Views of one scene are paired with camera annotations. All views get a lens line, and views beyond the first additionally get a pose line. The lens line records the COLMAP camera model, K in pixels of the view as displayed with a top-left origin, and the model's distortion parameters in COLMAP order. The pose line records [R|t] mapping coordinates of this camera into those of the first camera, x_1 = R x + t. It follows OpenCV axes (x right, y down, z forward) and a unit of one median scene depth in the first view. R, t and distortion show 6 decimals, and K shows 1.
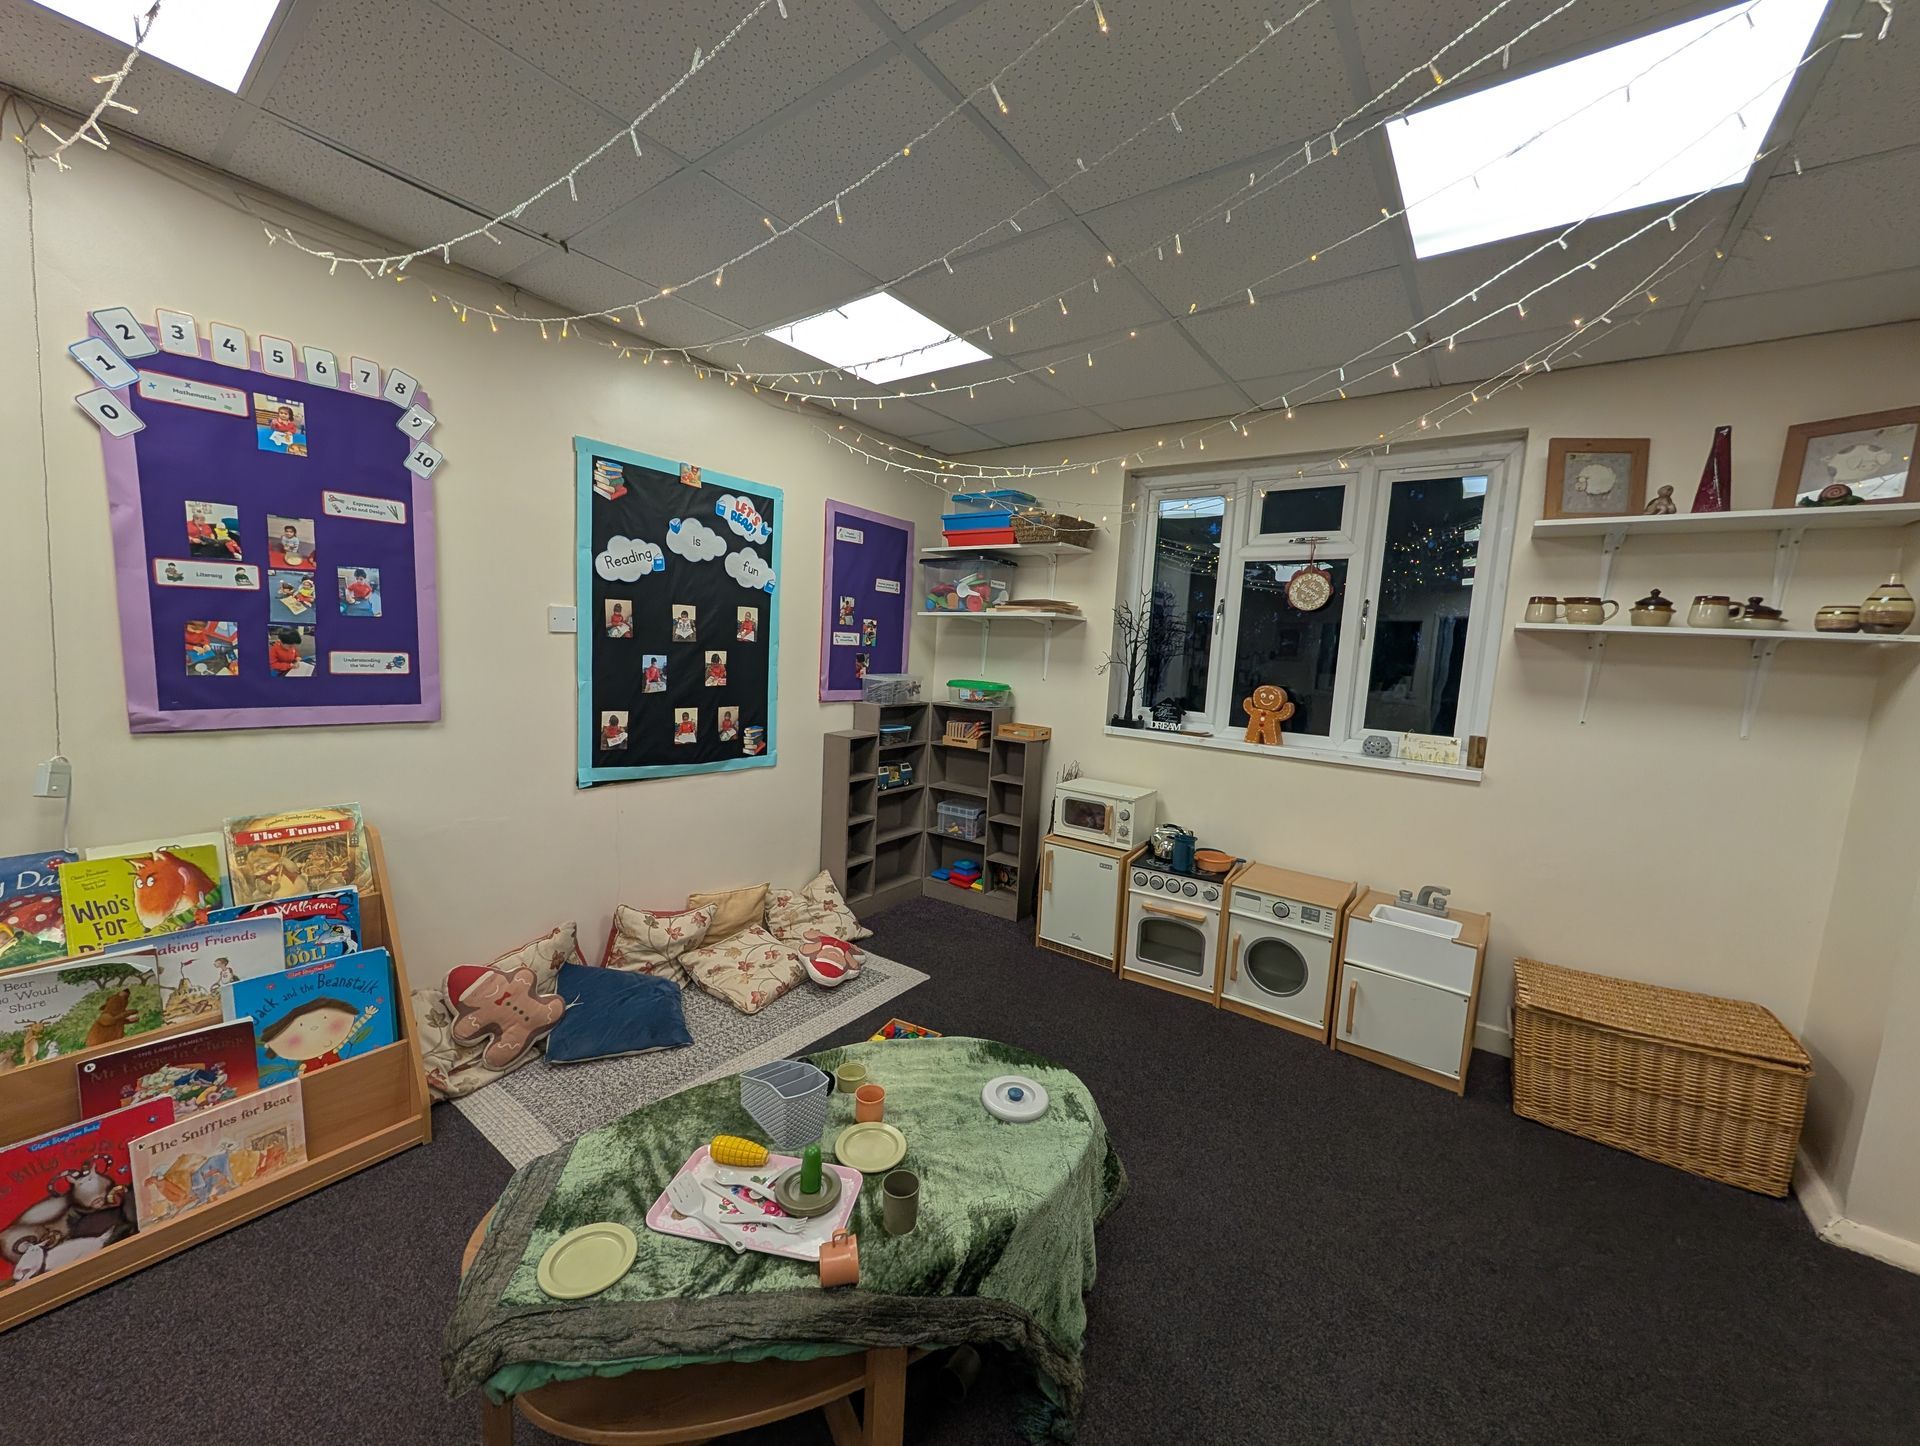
lens RADIAL K [[726.0, 0, 951.9], [0, 726.0, 724.2], [0, 0, 1]] dist [0.001240, 0.000108]
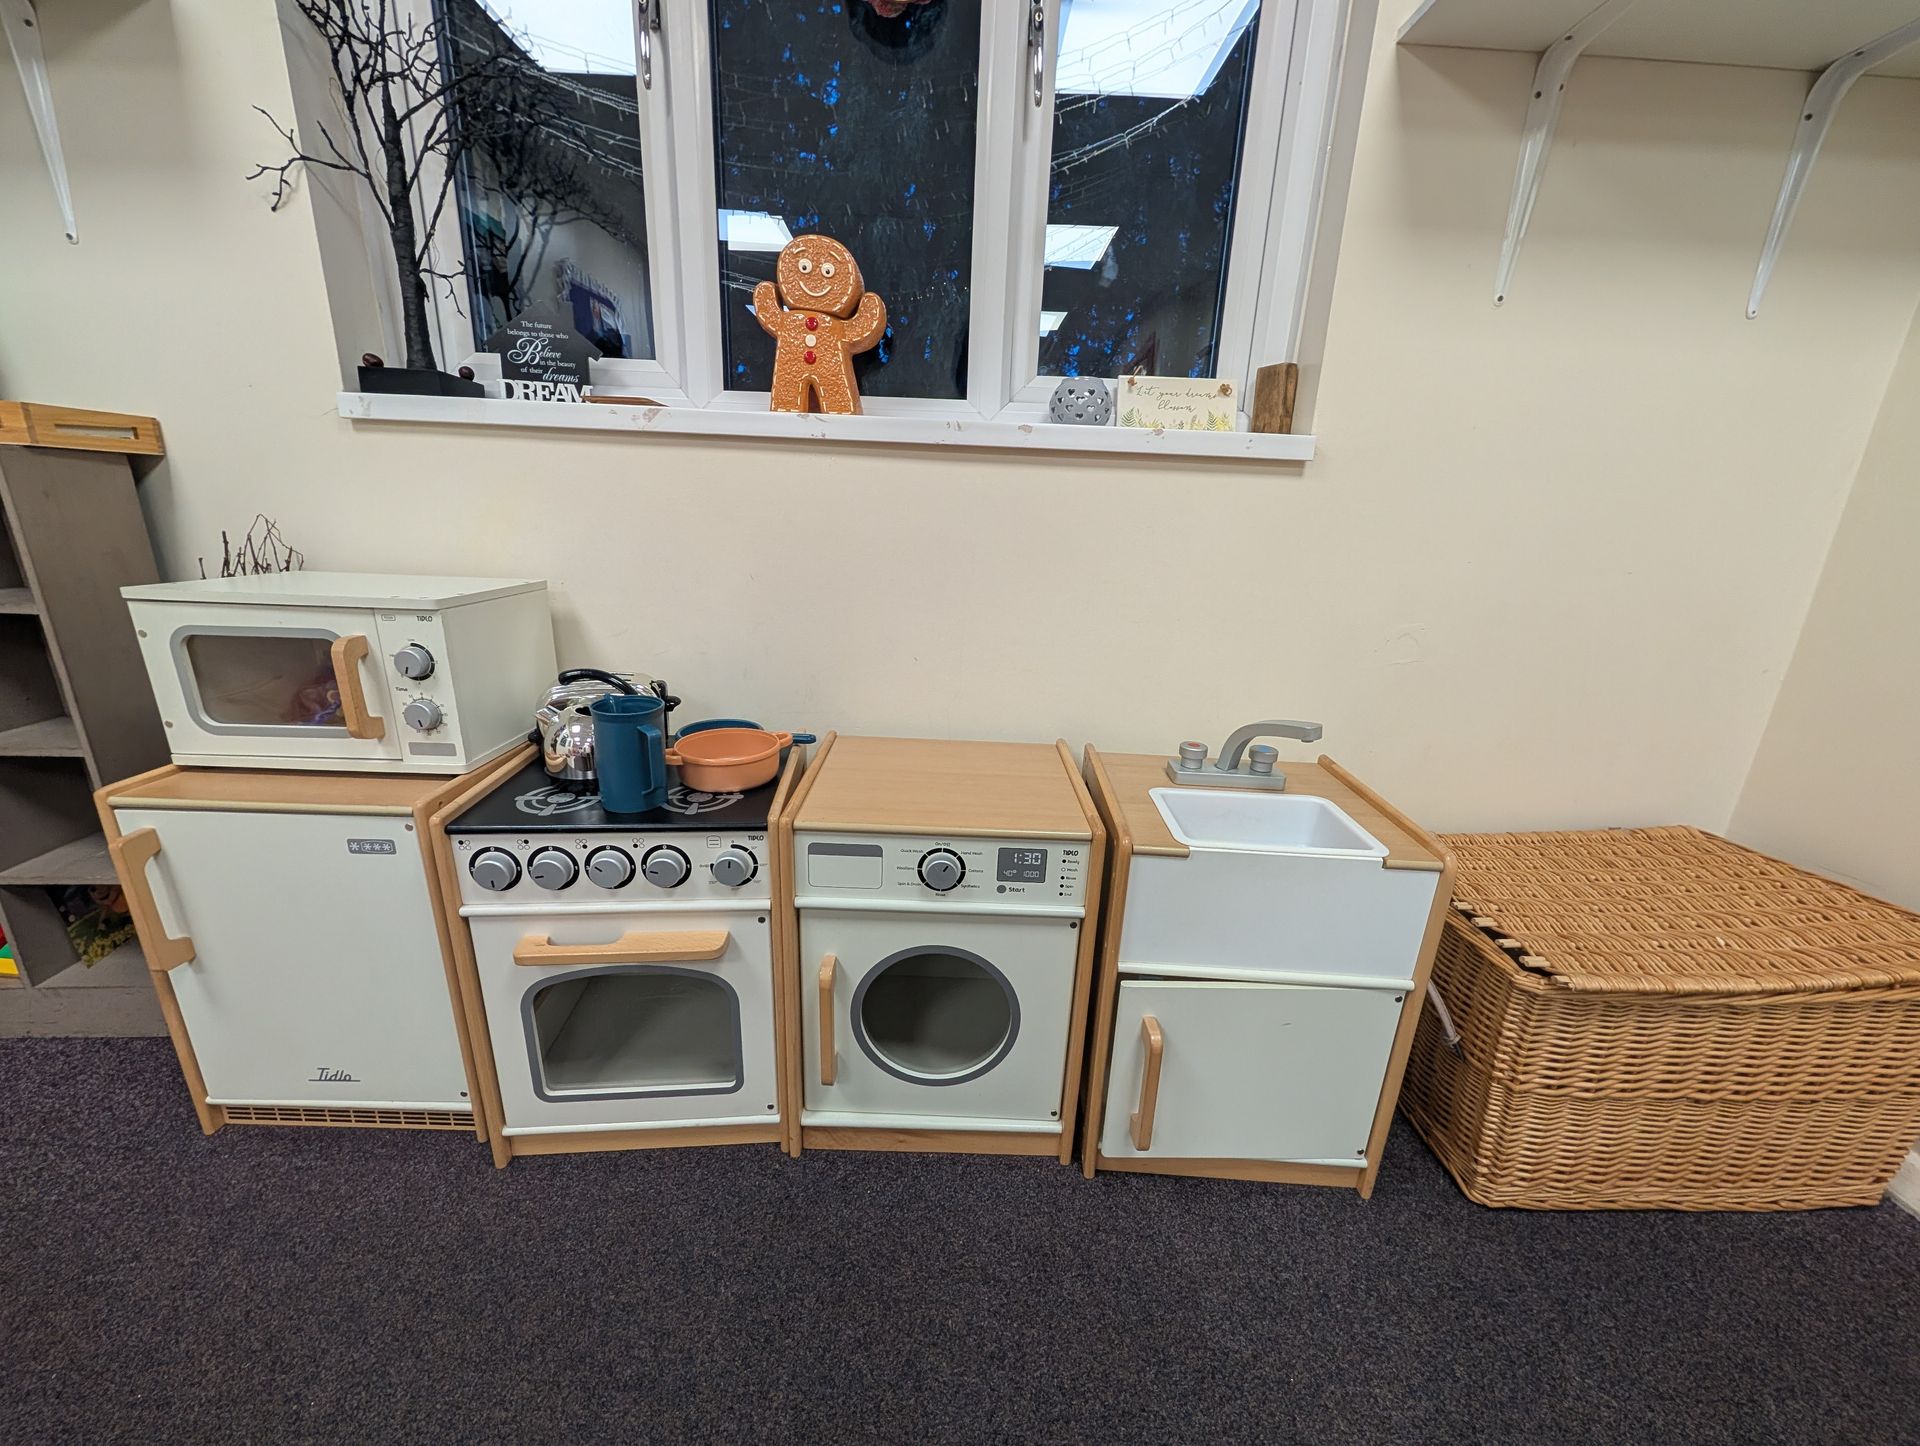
lens RADIAL K [[726.0, 0, 961.5], [0, 726.0, 721.4], [0, 0, 1]] dist [0.001240, 0.000108]
pose [[0.791876, -0.191070, 0.580021, 0.253992], [0.066344, 0.971088, 0.229319, 0.102064], [-0.607067, -0.143111, 0.781658, 0.676155]]
